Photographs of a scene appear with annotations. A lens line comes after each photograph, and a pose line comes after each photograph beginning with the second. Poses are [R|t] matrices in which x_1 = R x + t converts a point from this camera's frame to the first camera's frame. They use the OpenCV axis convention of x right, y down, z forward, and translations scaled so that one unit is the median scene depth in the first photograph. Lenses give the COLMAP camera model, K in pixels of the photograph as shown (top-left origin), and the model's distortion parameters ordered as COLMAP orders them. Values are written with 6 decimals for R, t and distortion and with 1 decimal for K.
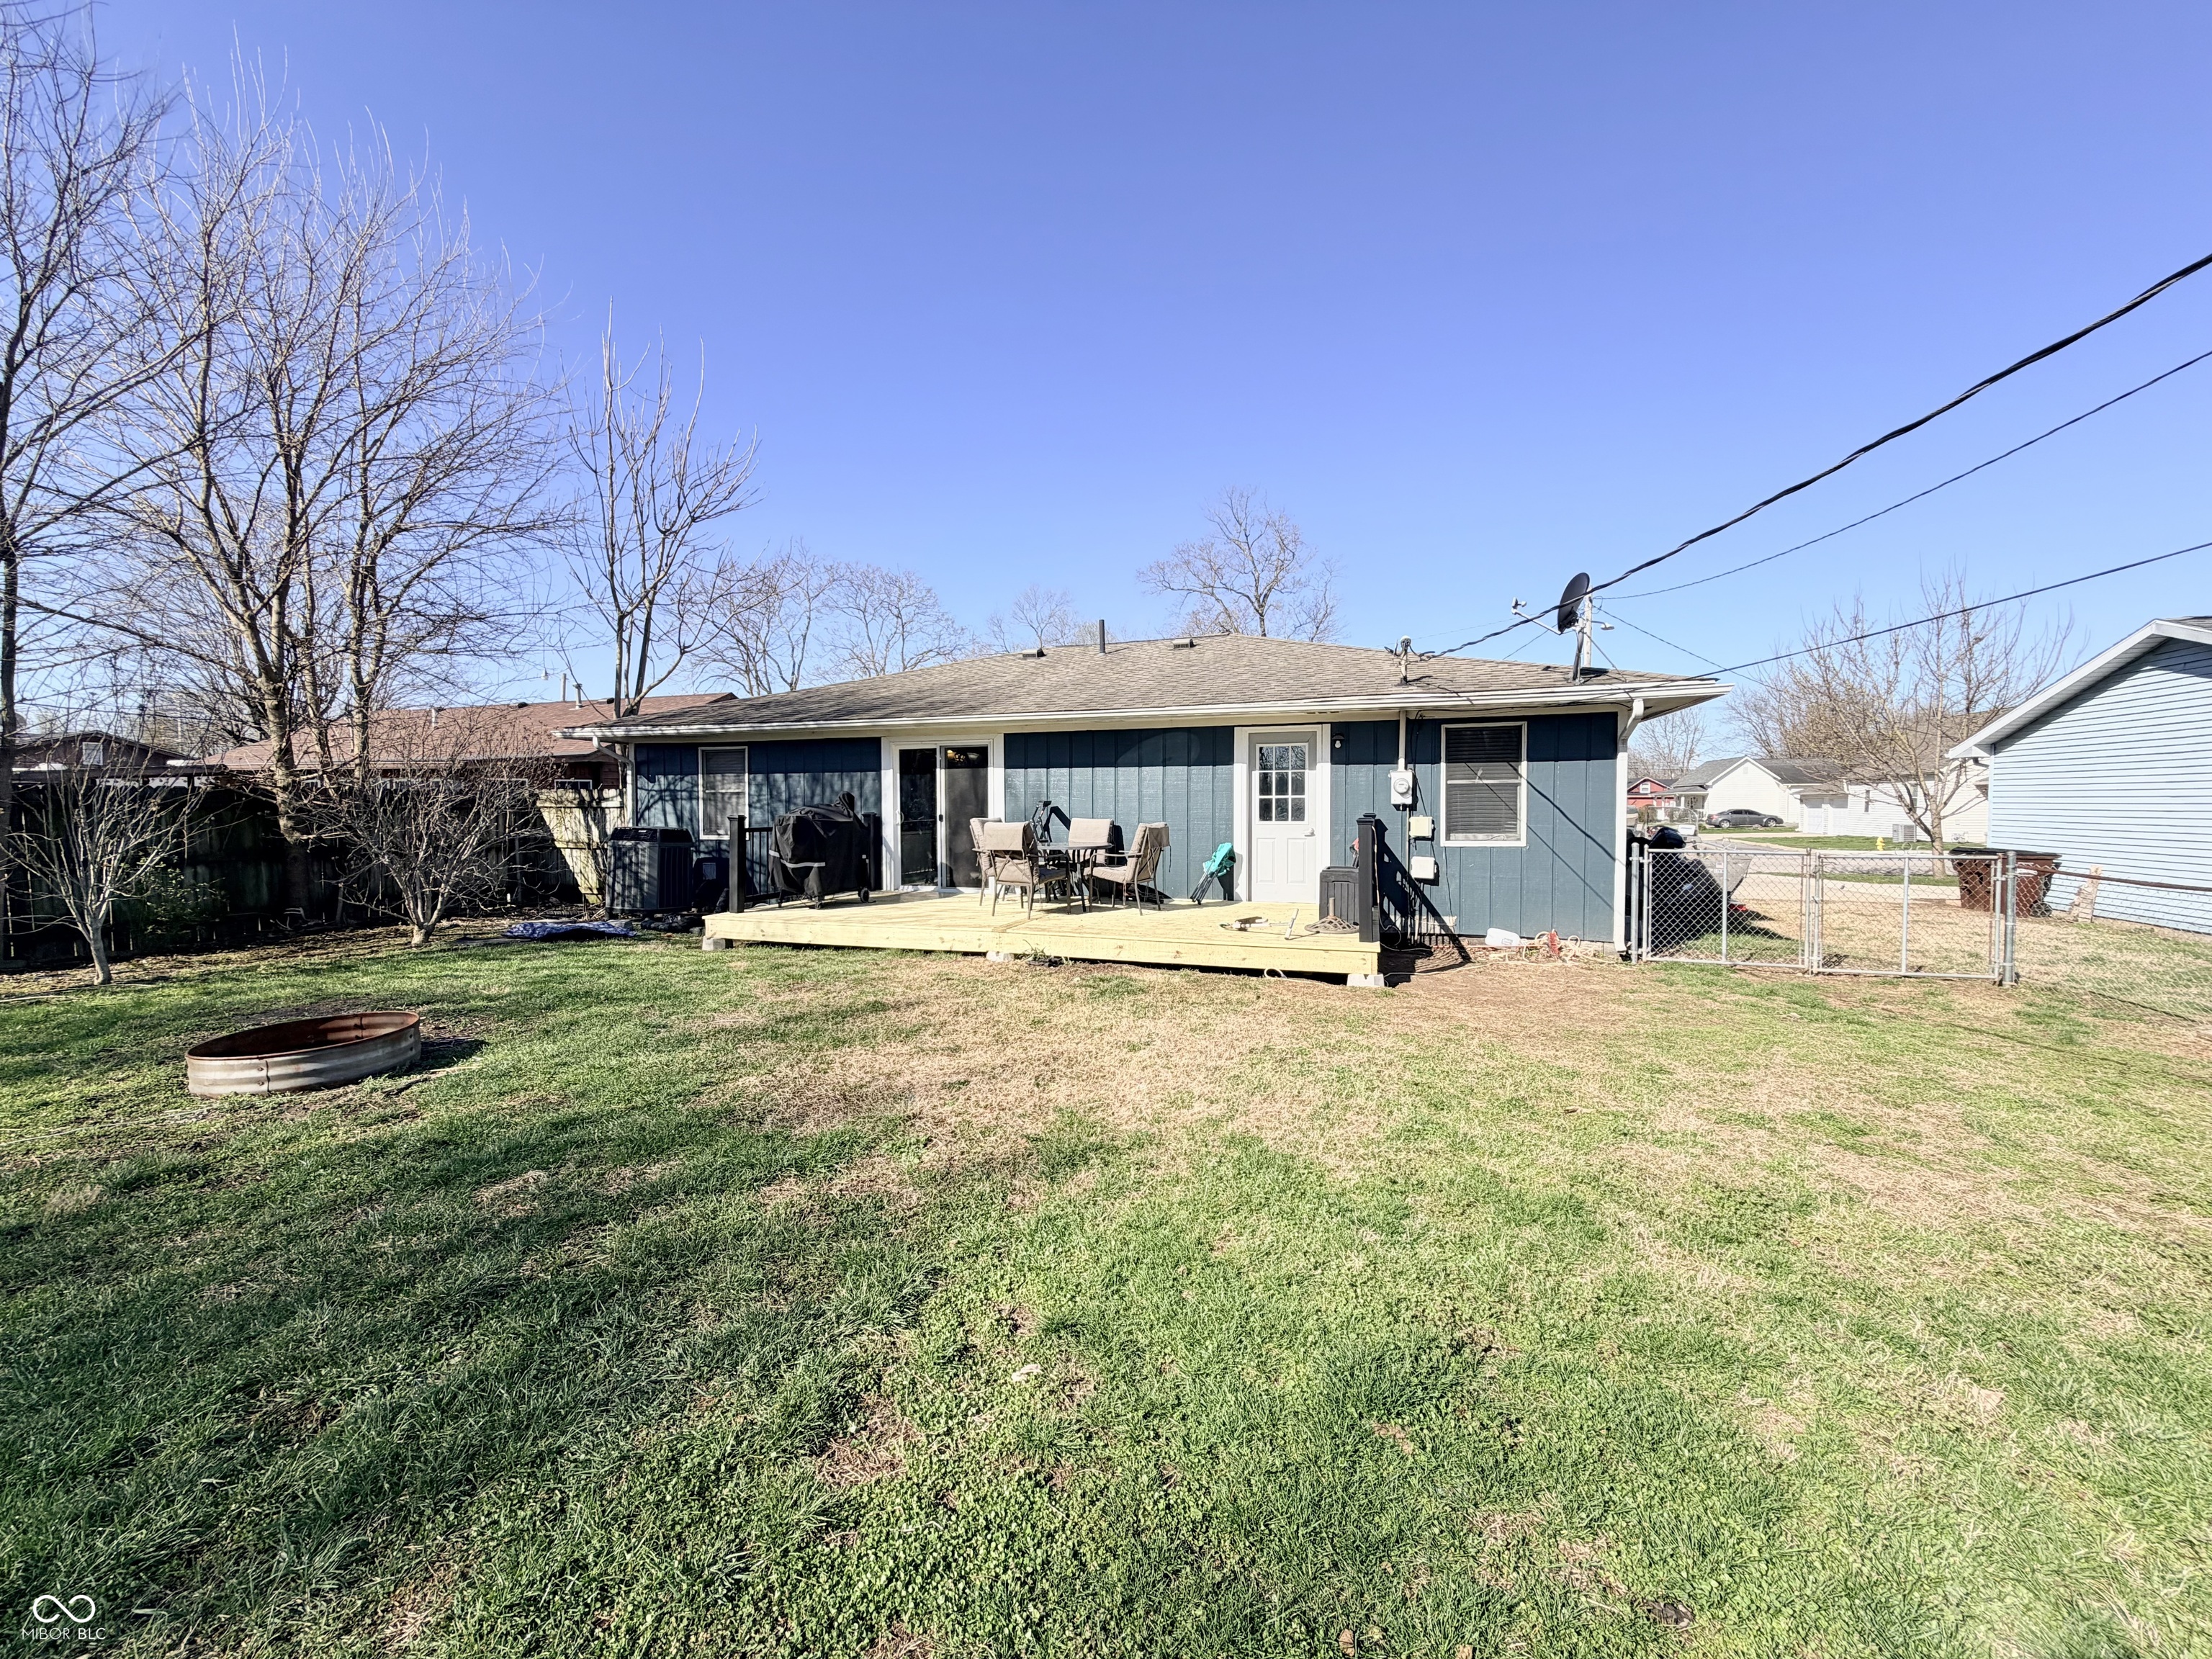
lens RADIAL K [[888.5, 0, 1106.5], [0, 888.5, 827.9], [0, 0, 1]] dist [0.000875, -0.000153]
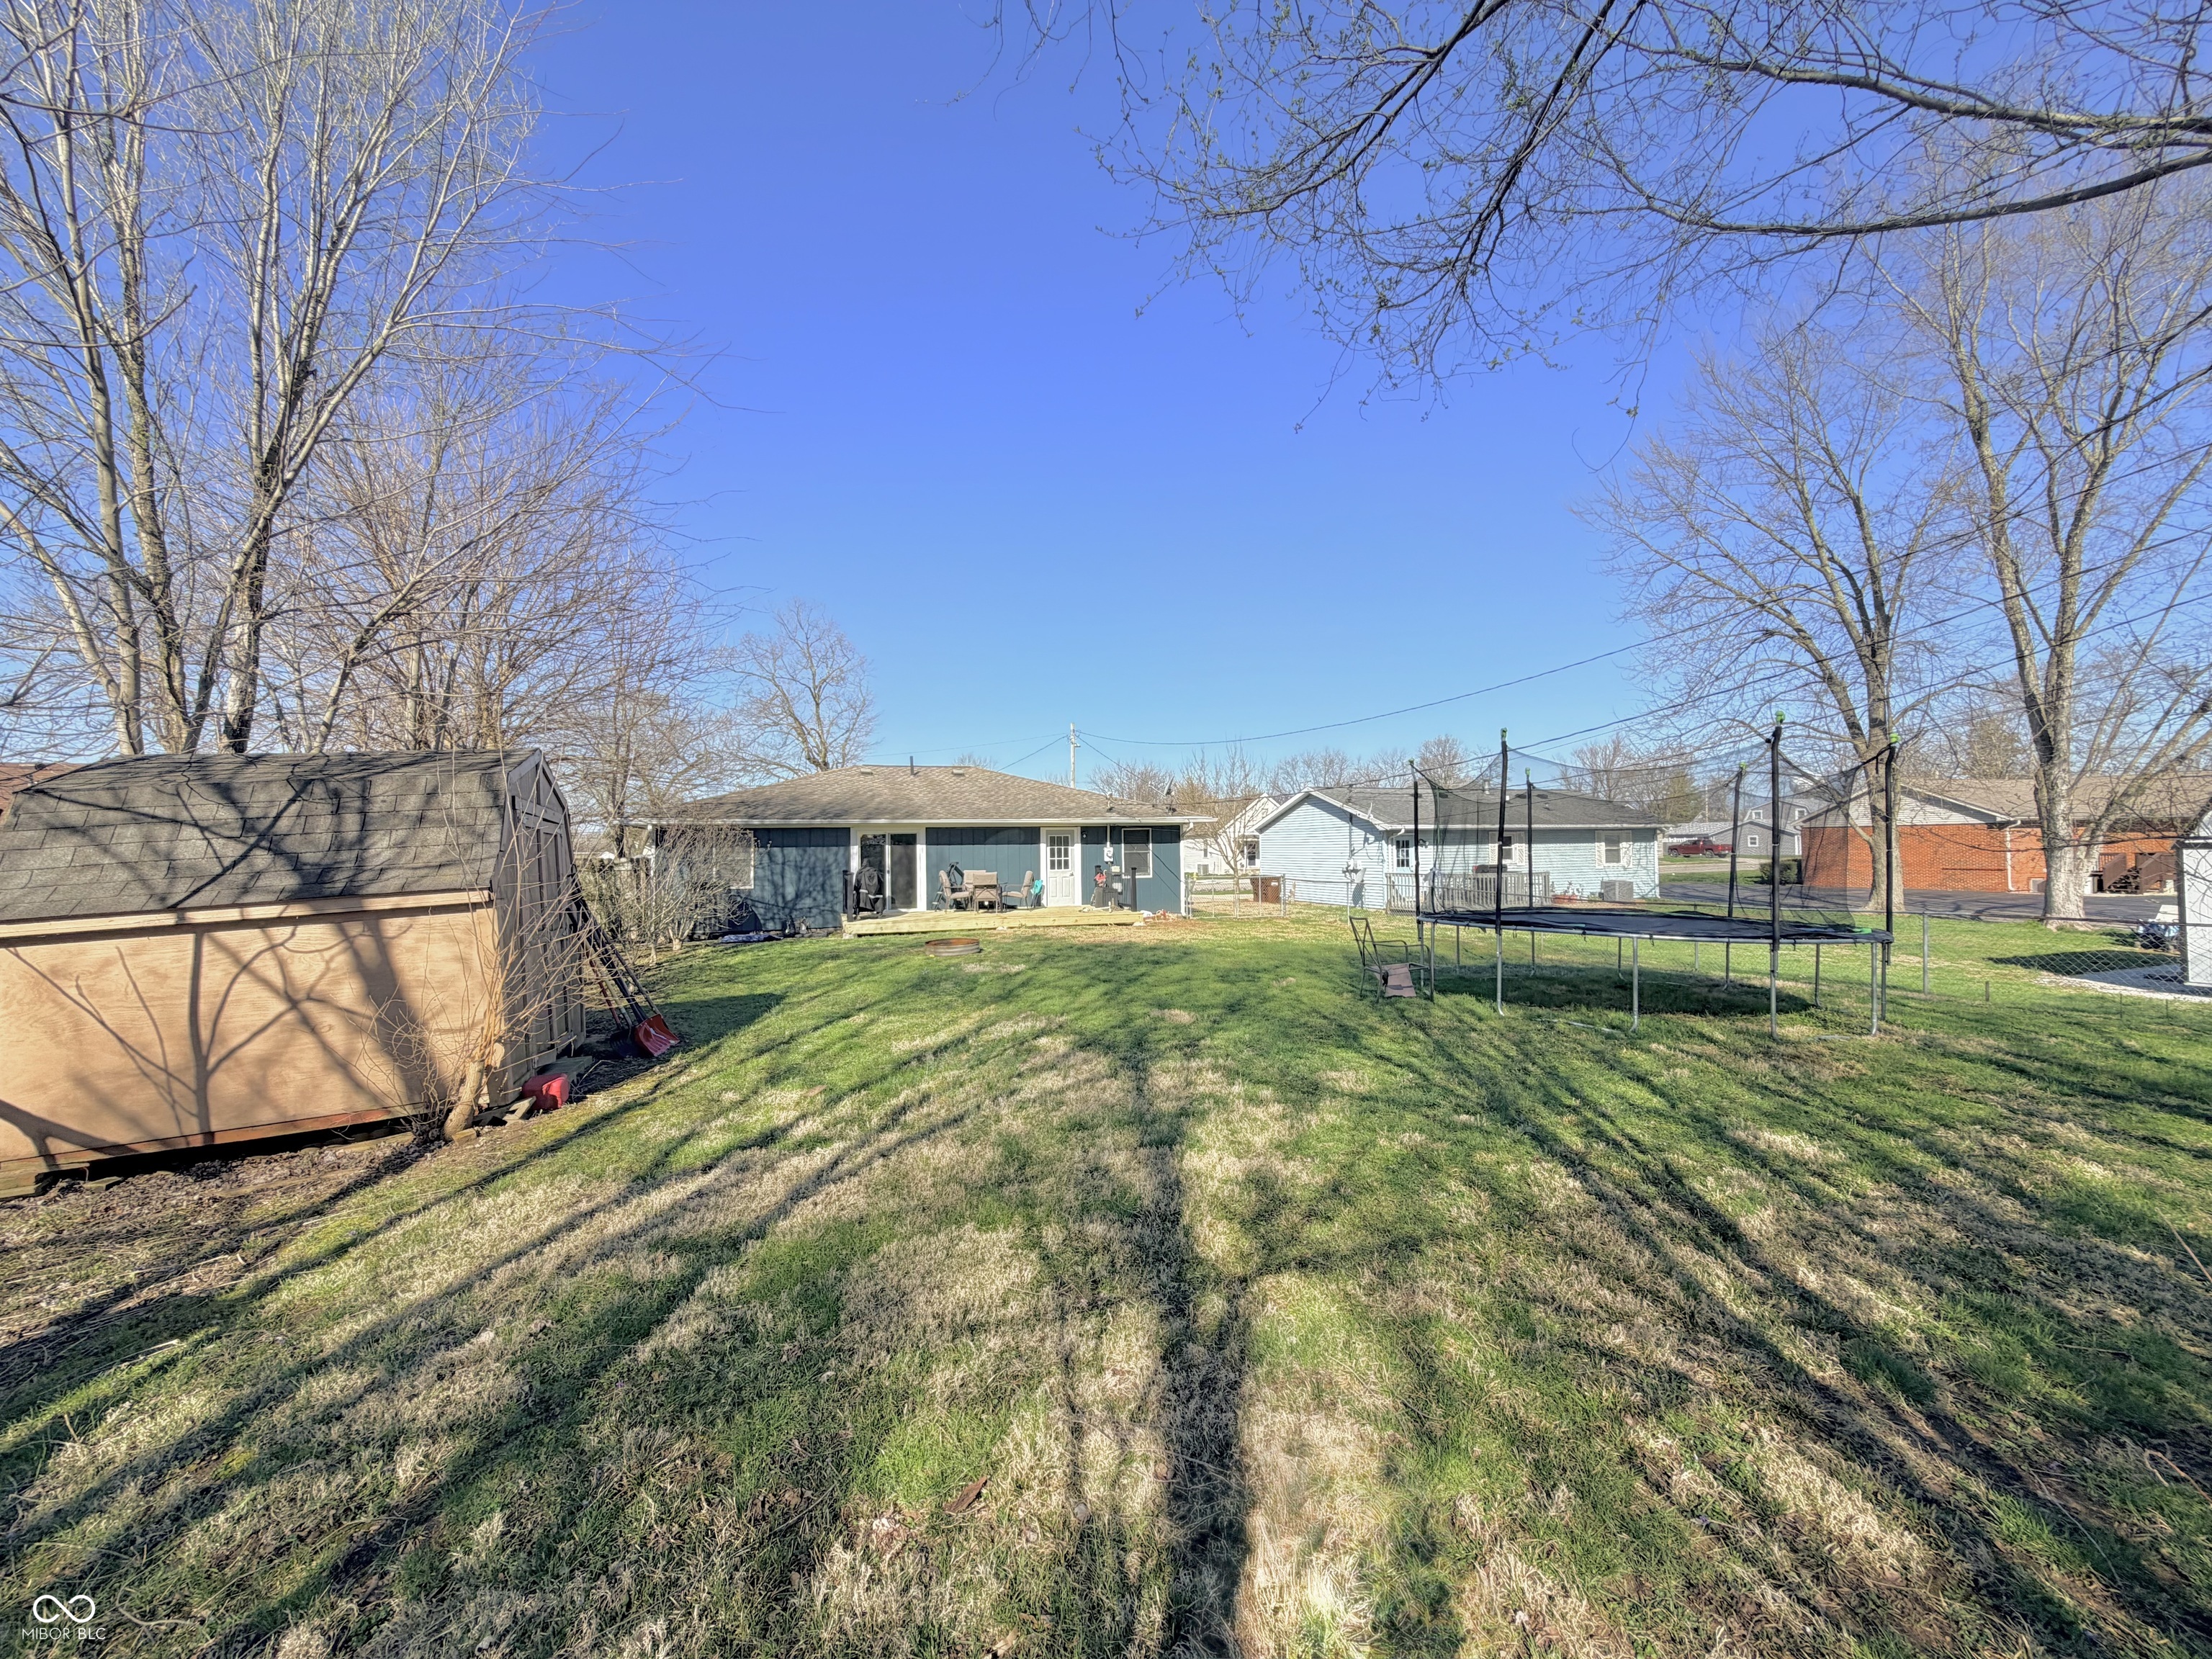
lens RADIAL K [[888.5, 0, 1106.2], [0, 888.5, 837.0], [0, 0, 1]] dist [0.000875, -0.000153]
pose [[0.788560, 0.000240, 0.614958, -1.023002], [0.025351, 0.999137, -0.032897, -0.011825], [-0.614435, 0.041531, 0.787874, -0.792471]]
